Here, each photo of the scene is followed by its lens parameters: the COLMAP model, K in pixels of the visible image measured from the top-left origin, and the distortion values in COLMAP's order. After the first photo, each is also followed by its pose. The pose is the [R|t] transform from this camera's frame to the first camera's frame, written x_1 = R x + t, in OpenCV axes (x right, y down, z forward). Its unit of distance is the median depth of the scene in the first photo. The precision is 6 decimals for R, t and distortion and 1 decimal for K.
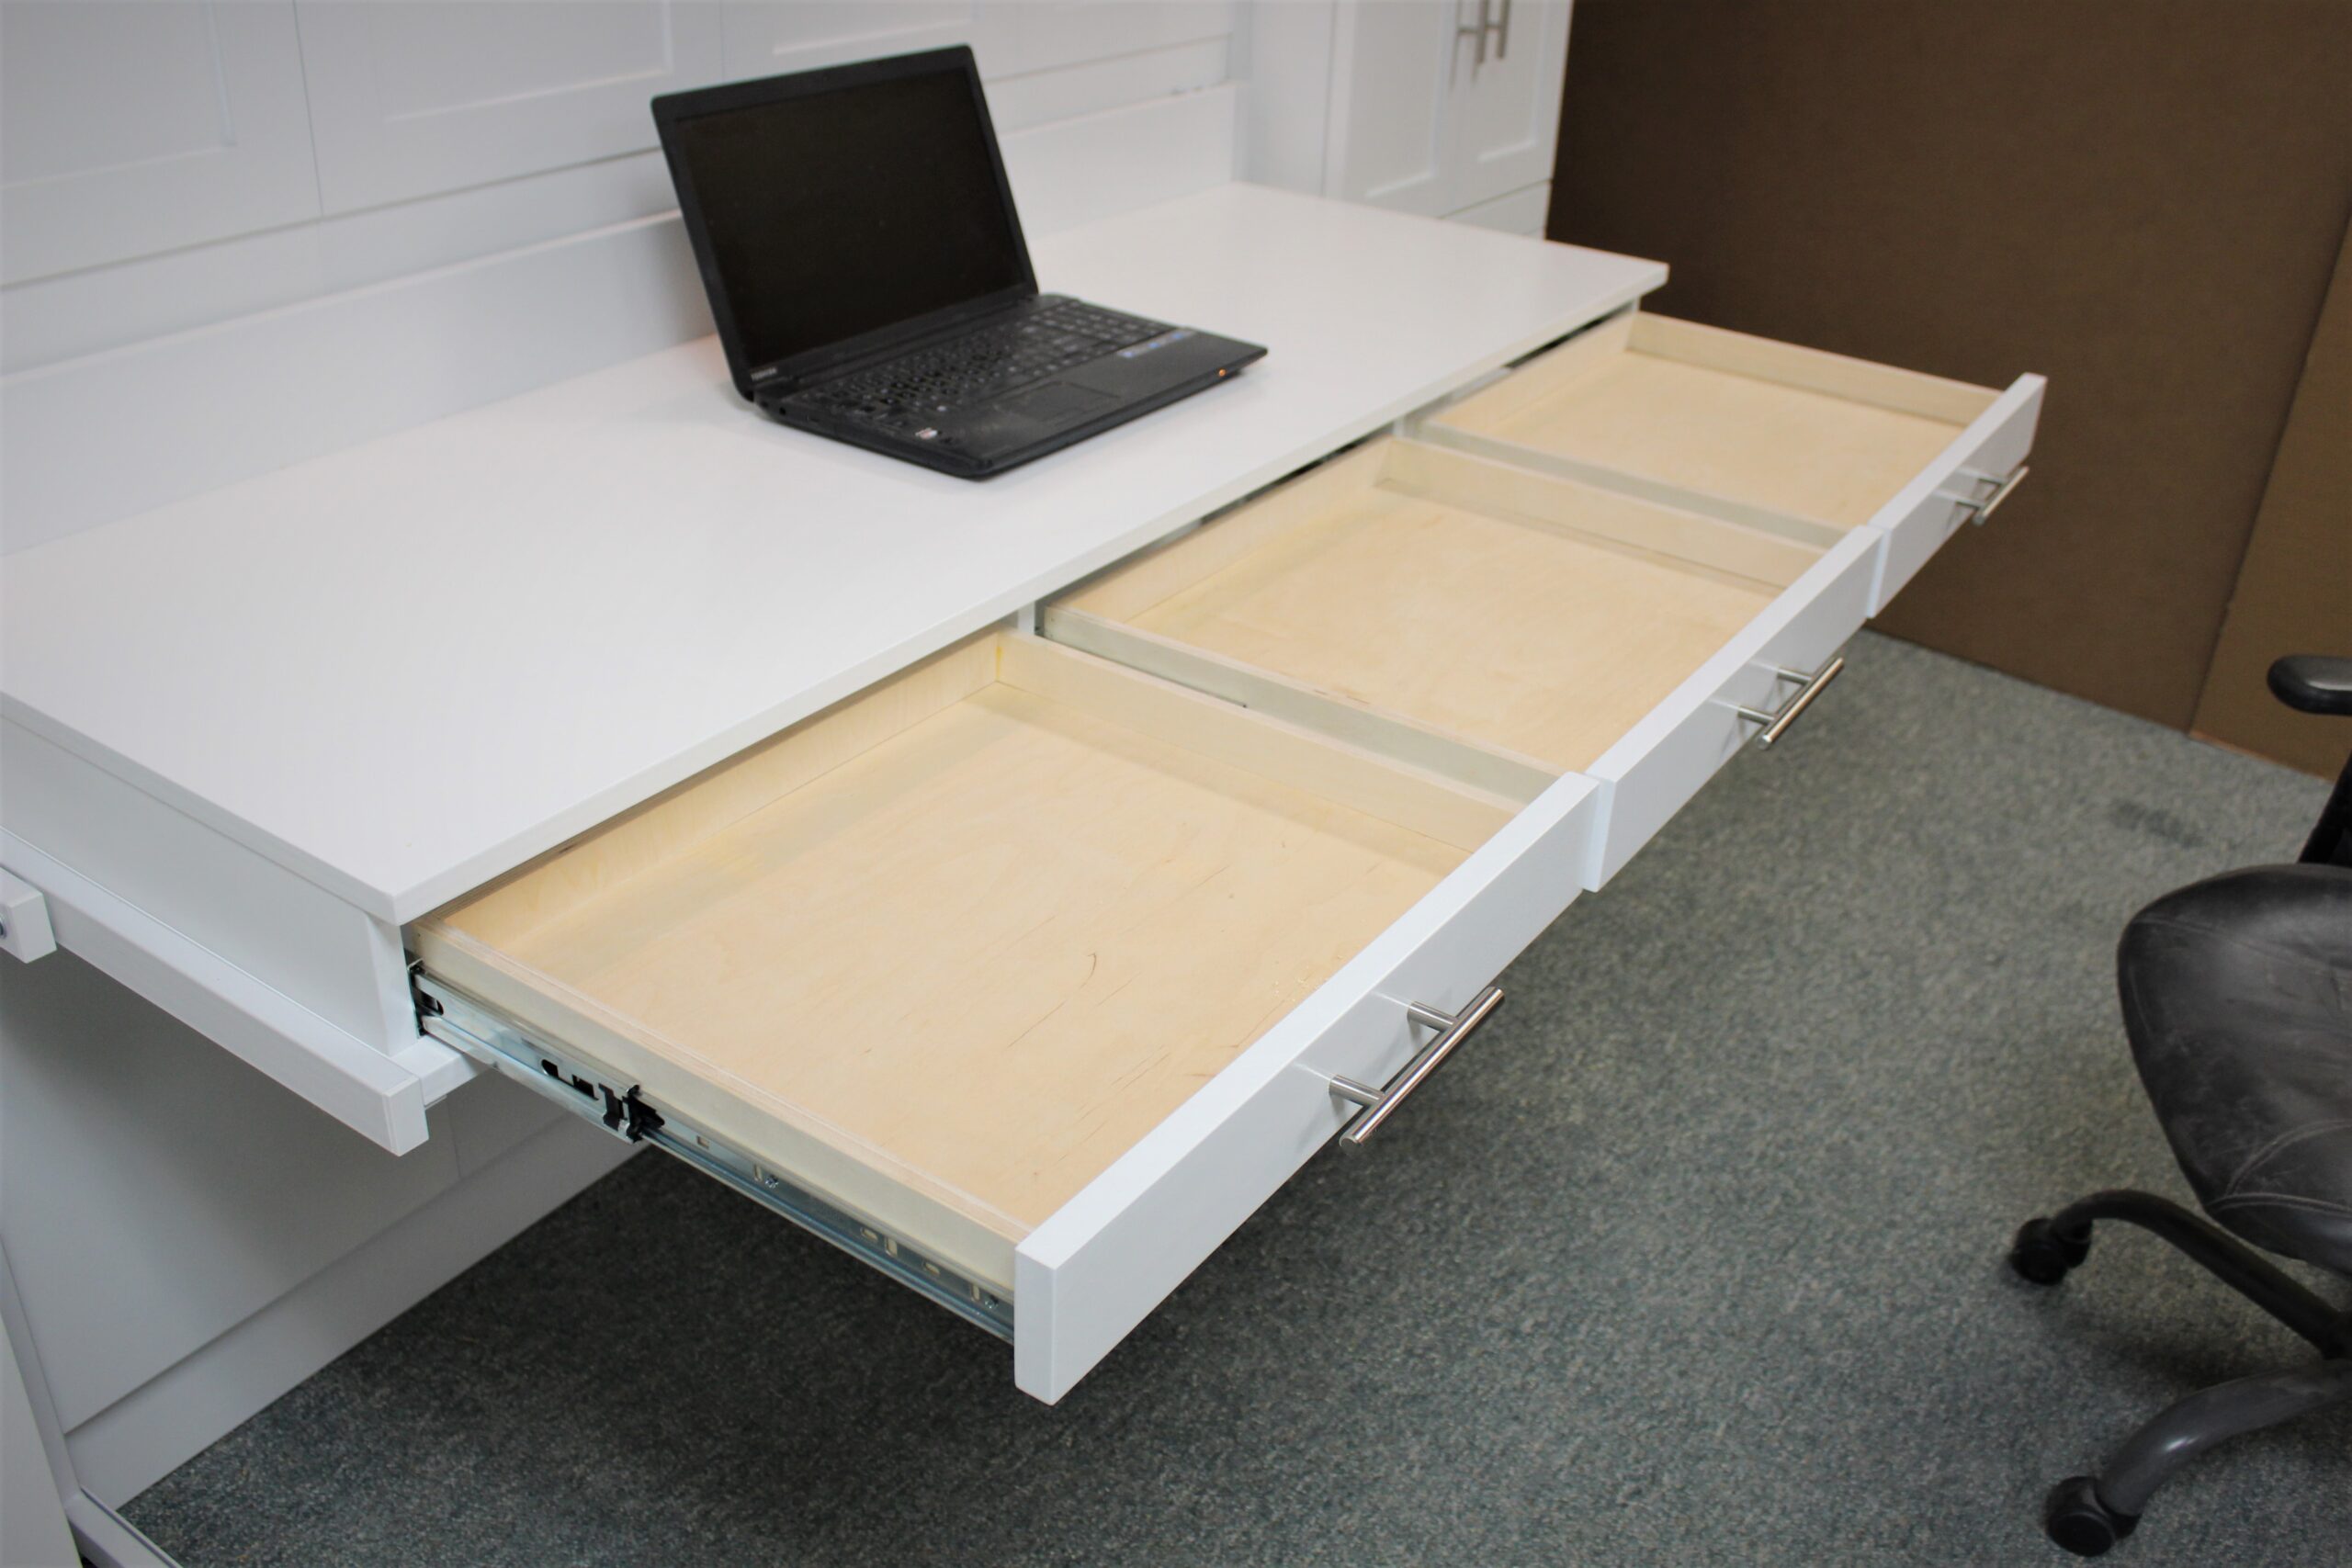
lens RADIAL K [[2101.8, 0, 1176.0], [0, 2101.8, 784.0], [0, 0, 1]] dist [-0.048716, 0.007699]
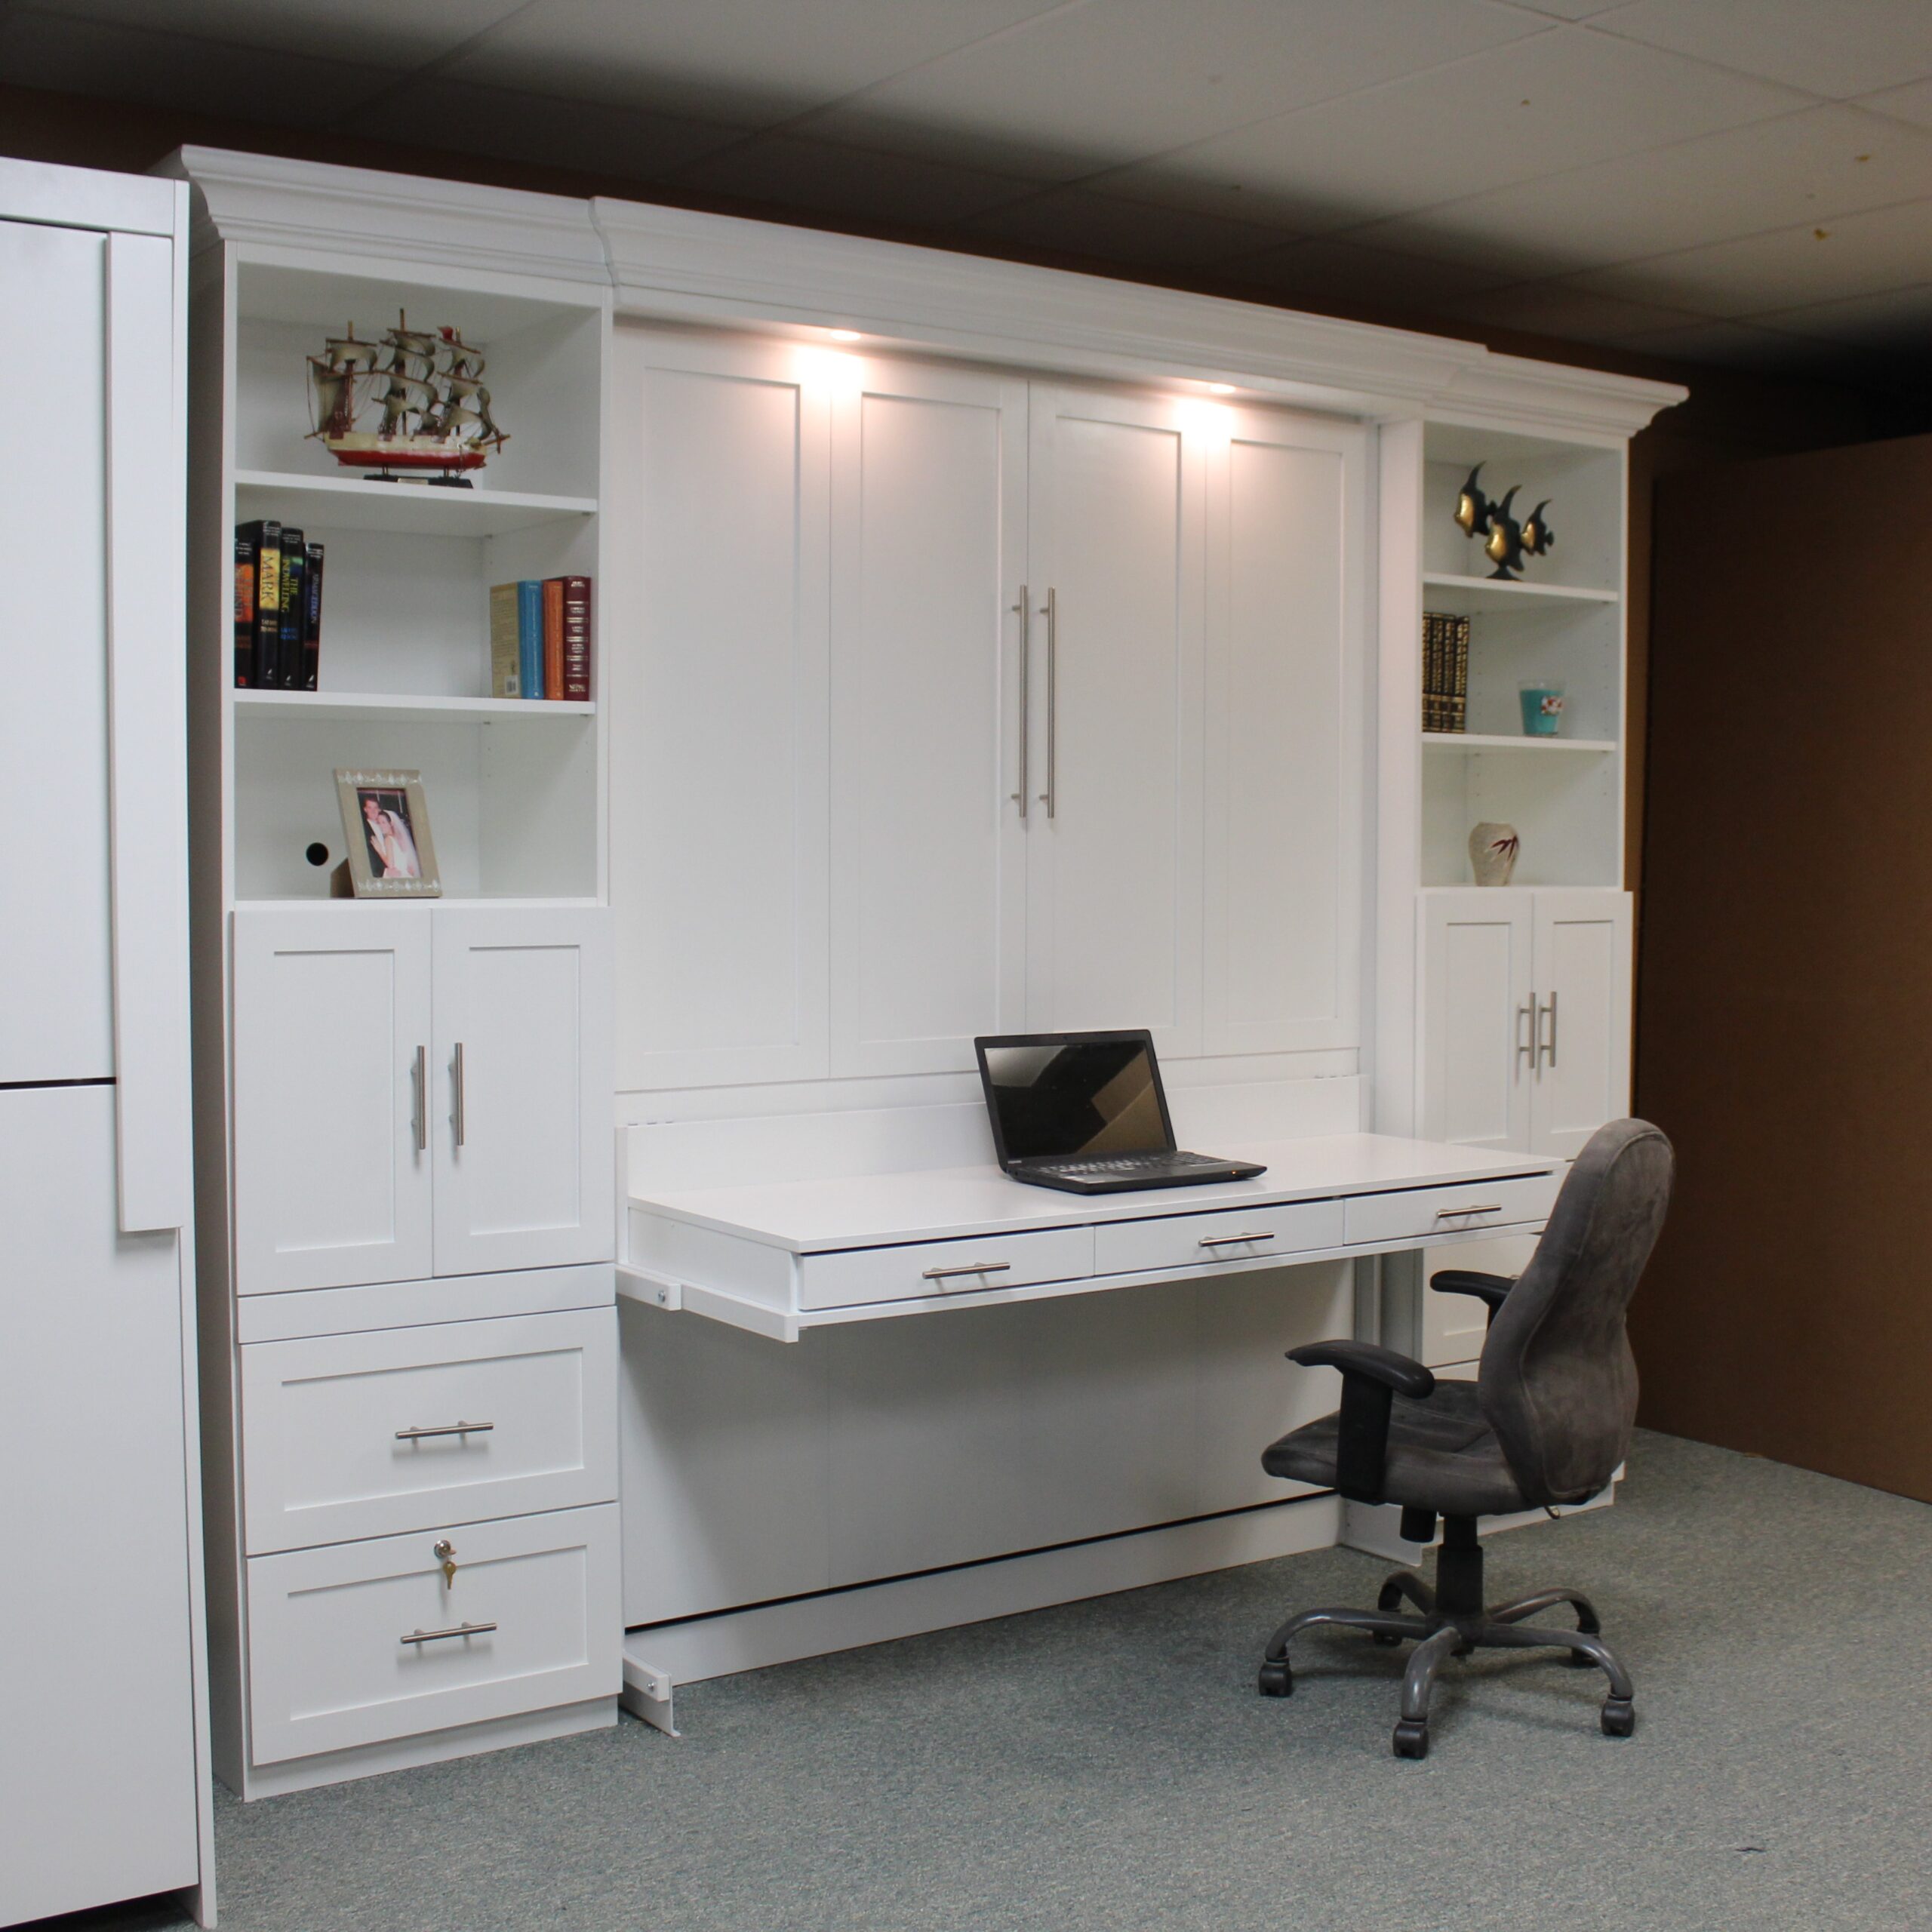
lens RADIAL K [[2565.4, 0, 966.0], [0, 2565.4, 966.0], [0, 0, 1]] dist [-0.152646, 0.100414]
pose [[0.930341, -0.023214, -0.365959, 0.556038], [-0.138528, 0.901791, -0.409369, 0.542279], [0.339521, 0.431548, 0.835758, -0.996310]]
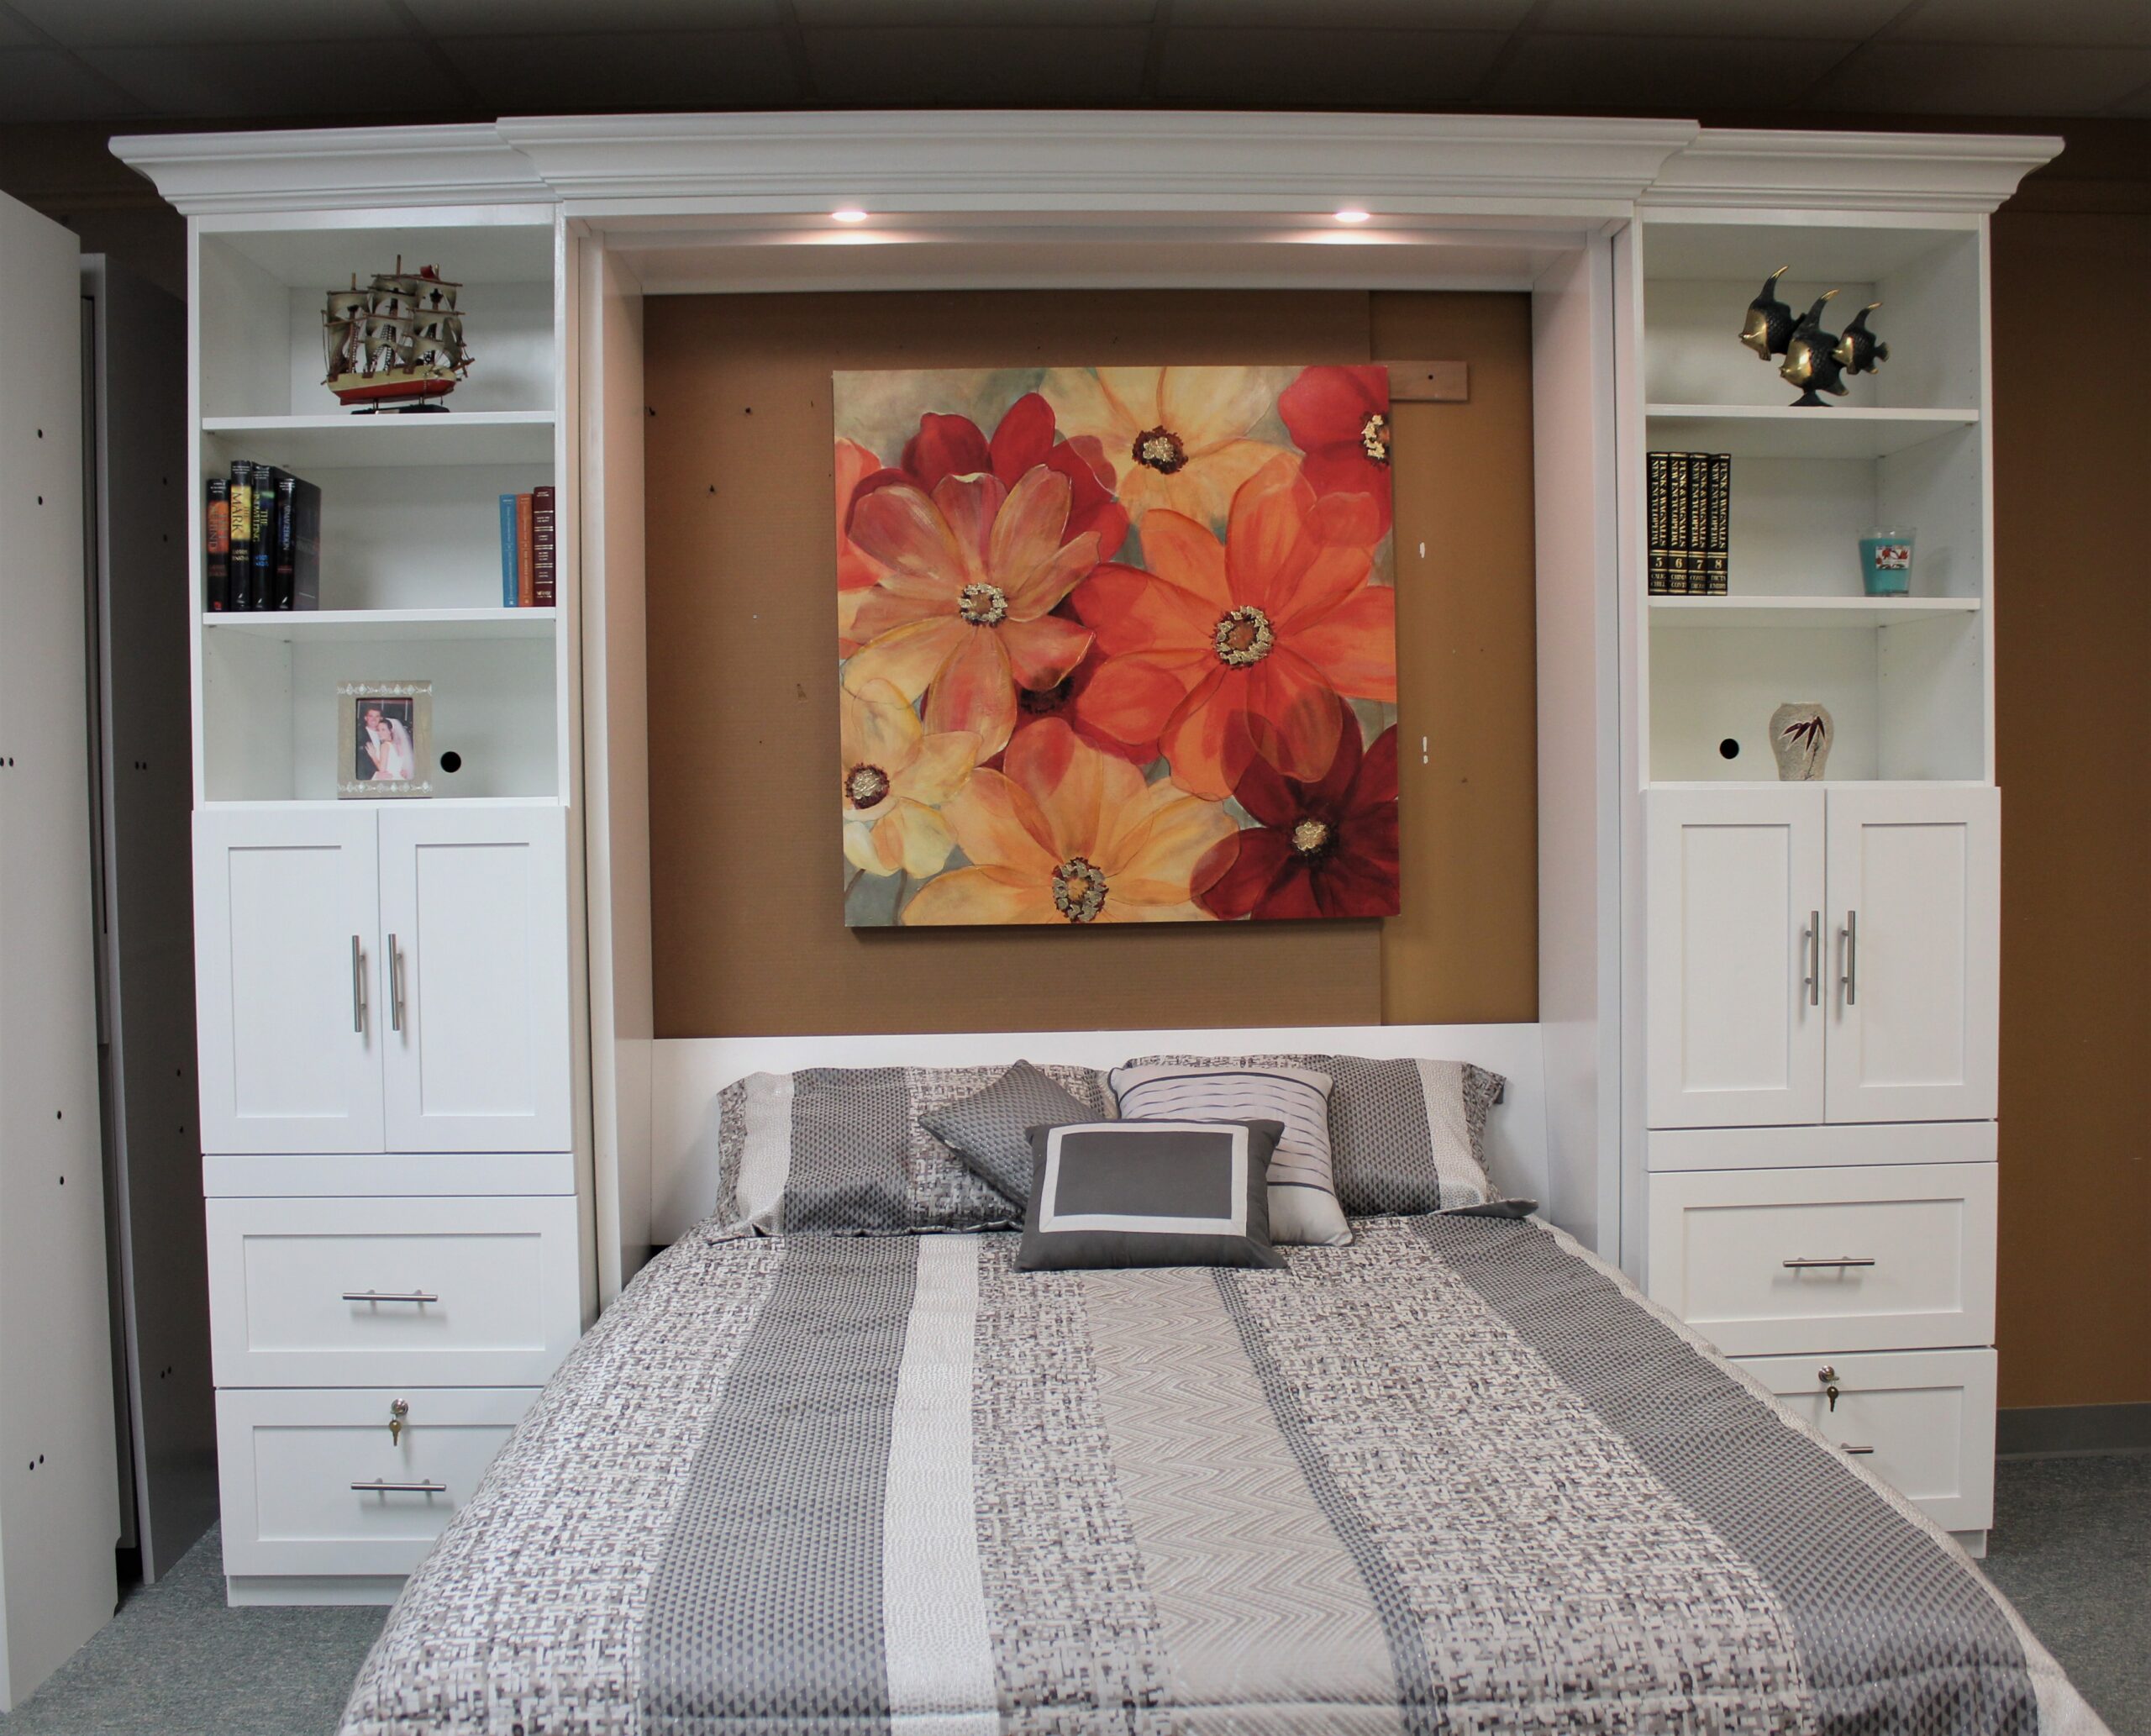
lens RADIAL K [[2224.5, 0, 1046.4], [0, 2224.5, 858.0], [0, 0, 1]] dist [-0.163680, 0.156083]
pose [[0.579351, -0.025805, -0.814670, 1.184288], [-0.350089, 0.894728, -0.277306, 0.143428], [0.736064, 0.445865, 0.509327, -0.104773]]
